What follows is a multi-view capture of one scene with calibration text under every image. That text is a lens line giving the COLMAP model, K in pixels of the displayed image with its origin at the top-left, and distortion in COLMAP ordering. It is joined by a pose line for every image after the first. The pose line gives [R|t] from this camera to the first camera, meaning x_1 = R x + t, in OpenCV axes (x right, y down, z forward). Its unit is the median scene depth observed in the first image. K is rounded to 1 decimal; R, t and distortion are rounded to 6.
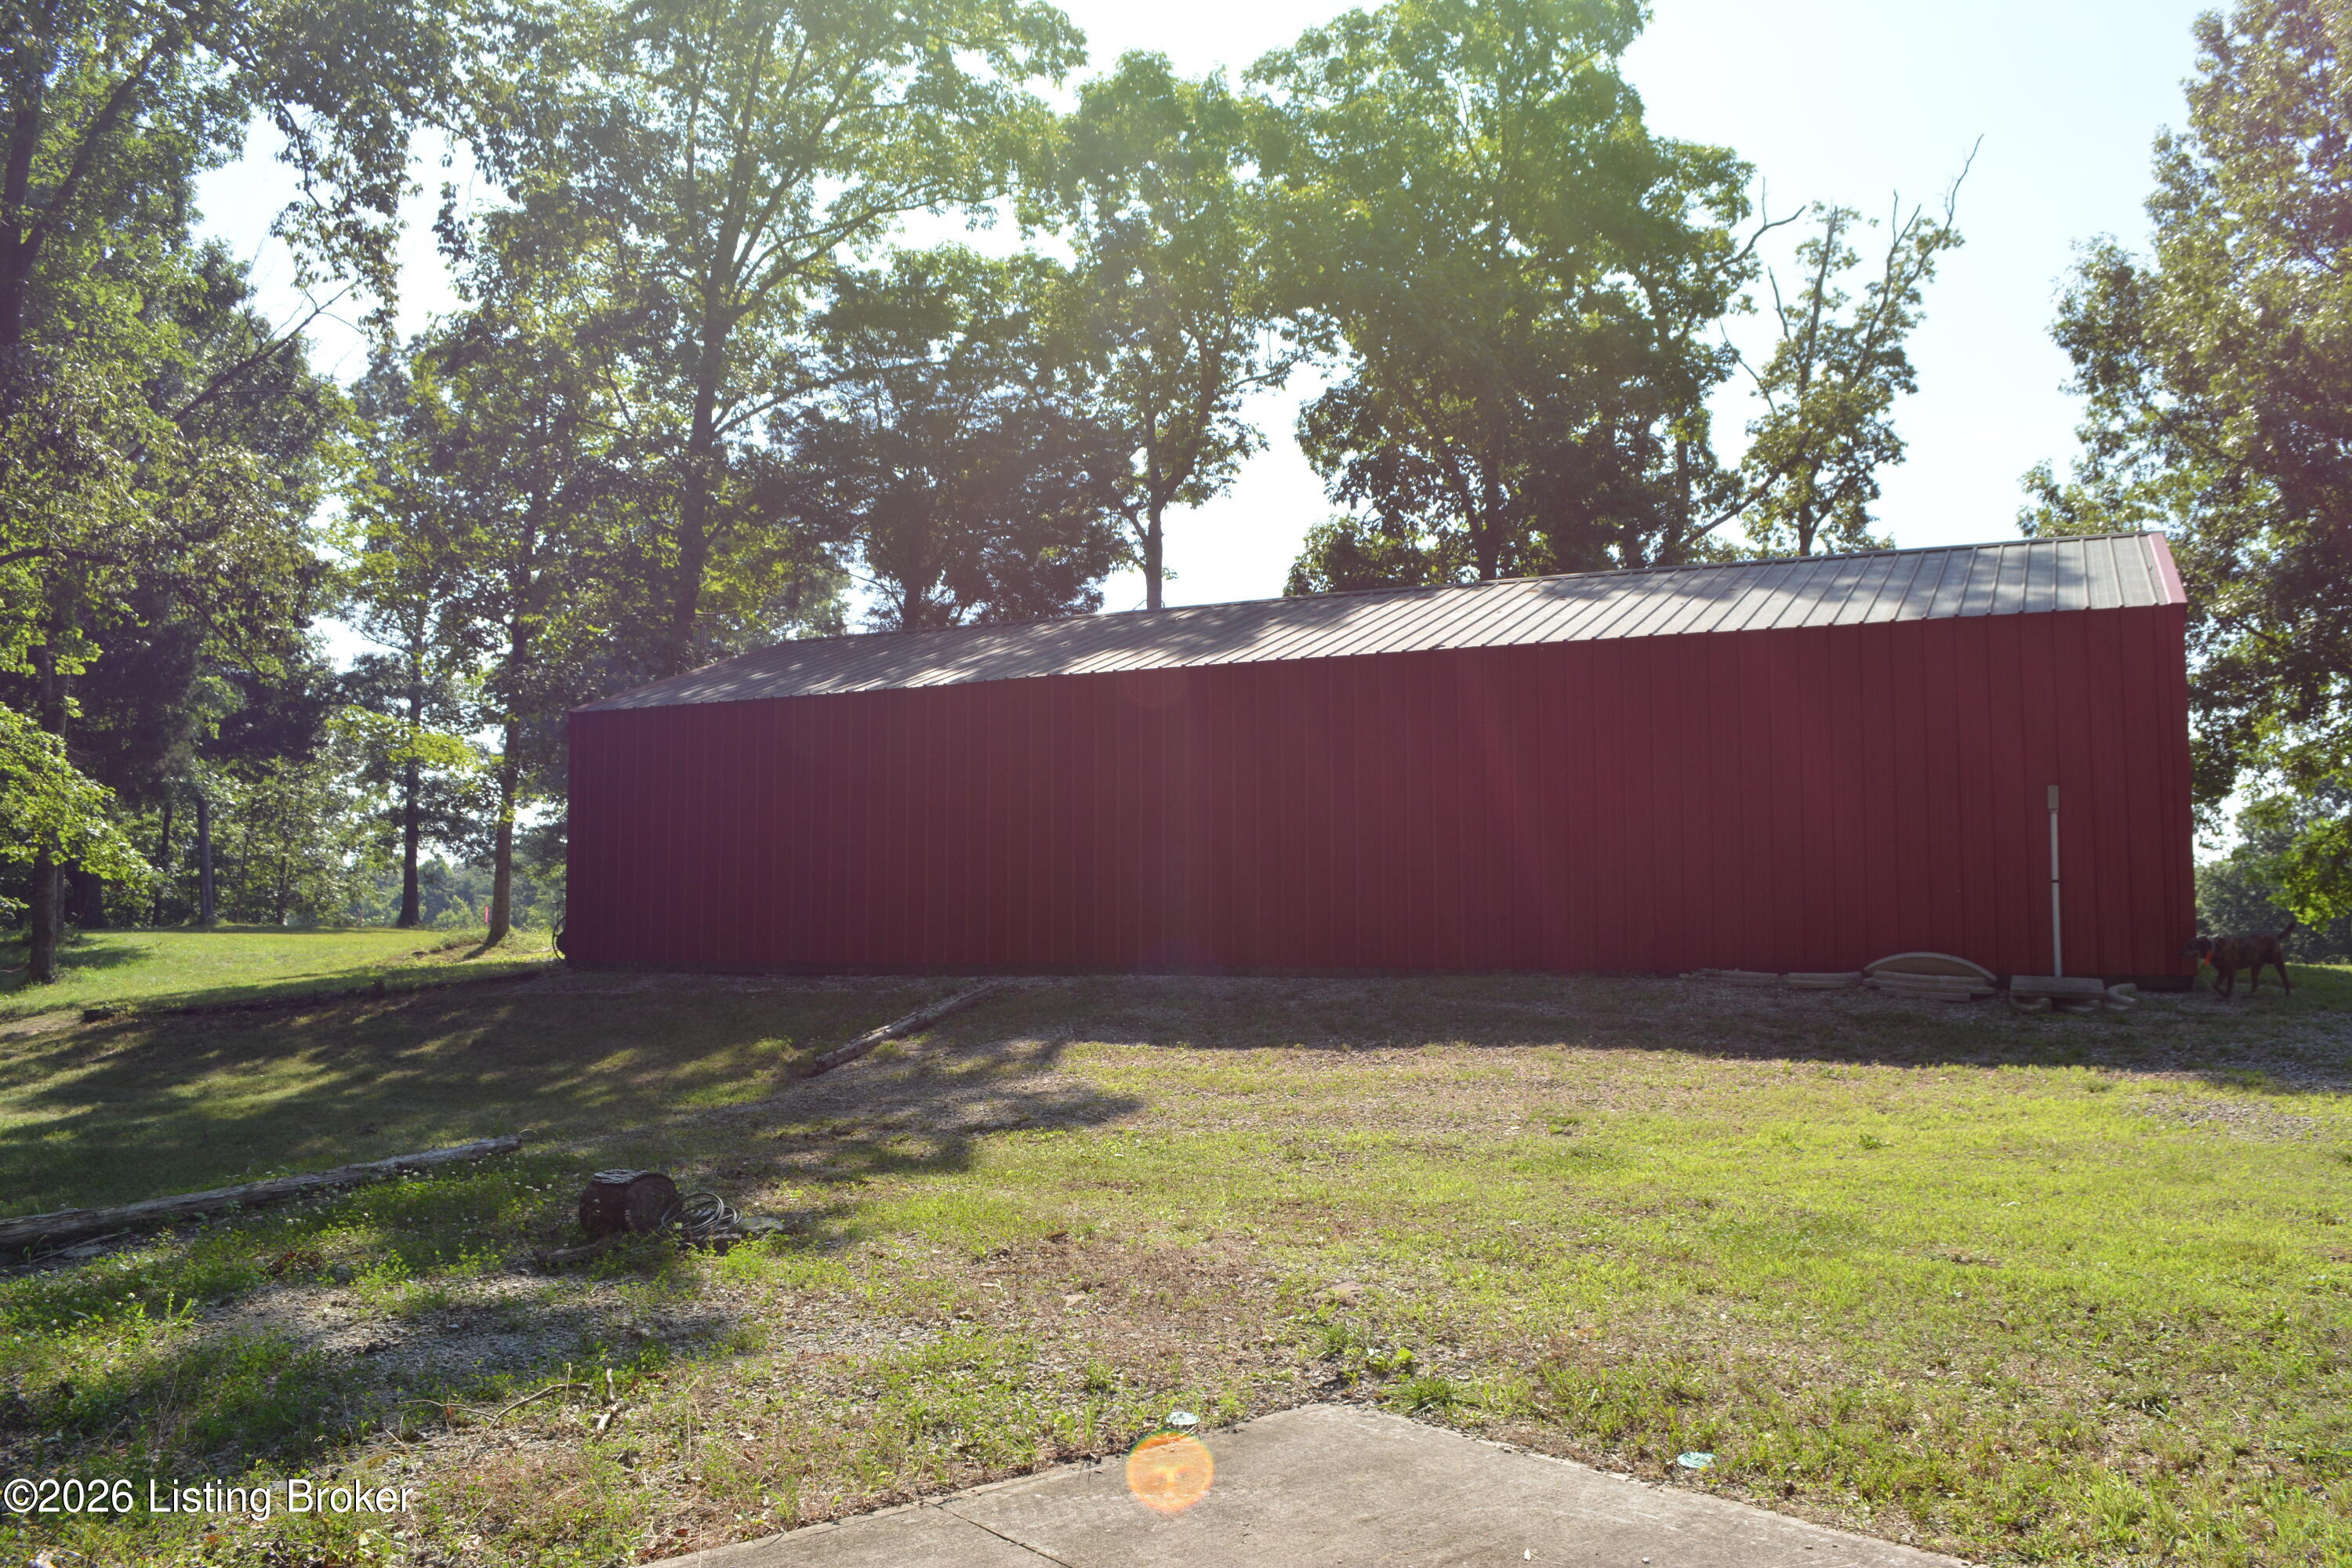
lens RADIAL K [[1856.5, 0, 1178.8], [0, 1856.5, 807.8], [0, 0, 1]] dist [-0.085088, 0.015967]
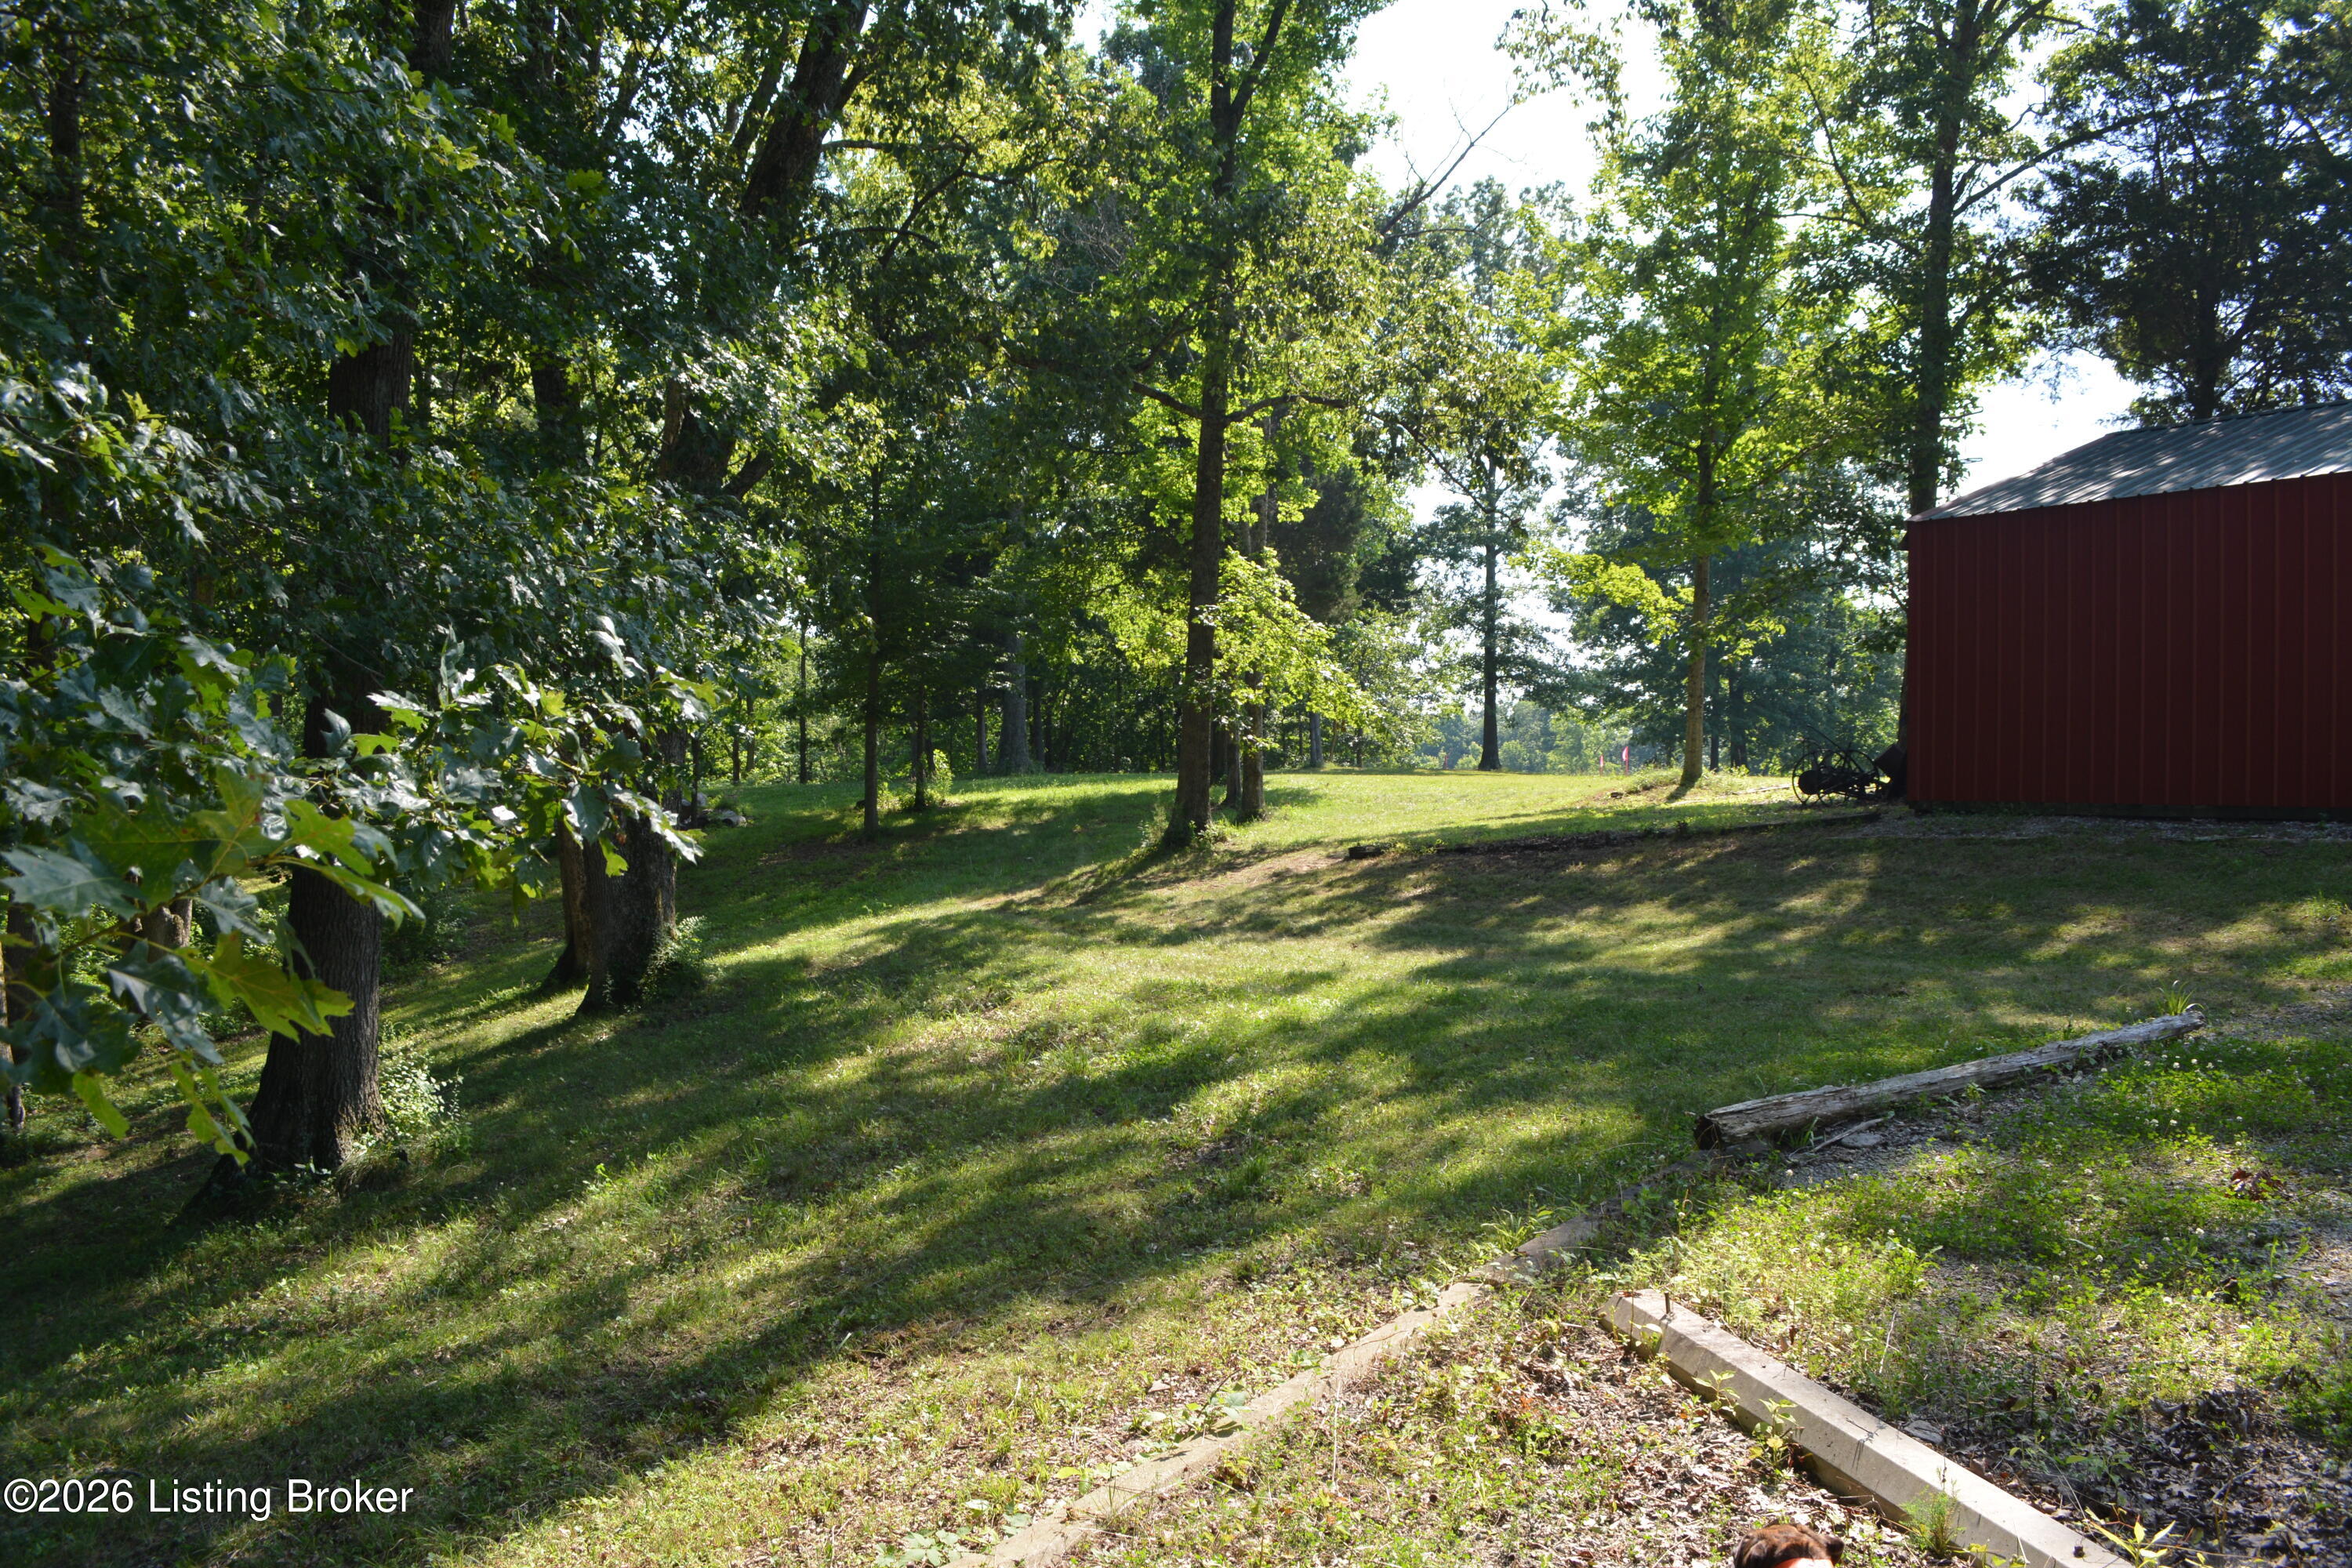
lens RADIAL K [[1856.5, 0, 1178.8], [0, 1856.5, 807.8], [0, 0, 1]] dist [-0.085088, 0.015967]
pose [[0.871276, 0.016961, -0.490500, -0.150022], [0.023666, 0.996788, 0.076504, 0.006591], [0.490223, -0.078264, 0.868076, 0.037296]]
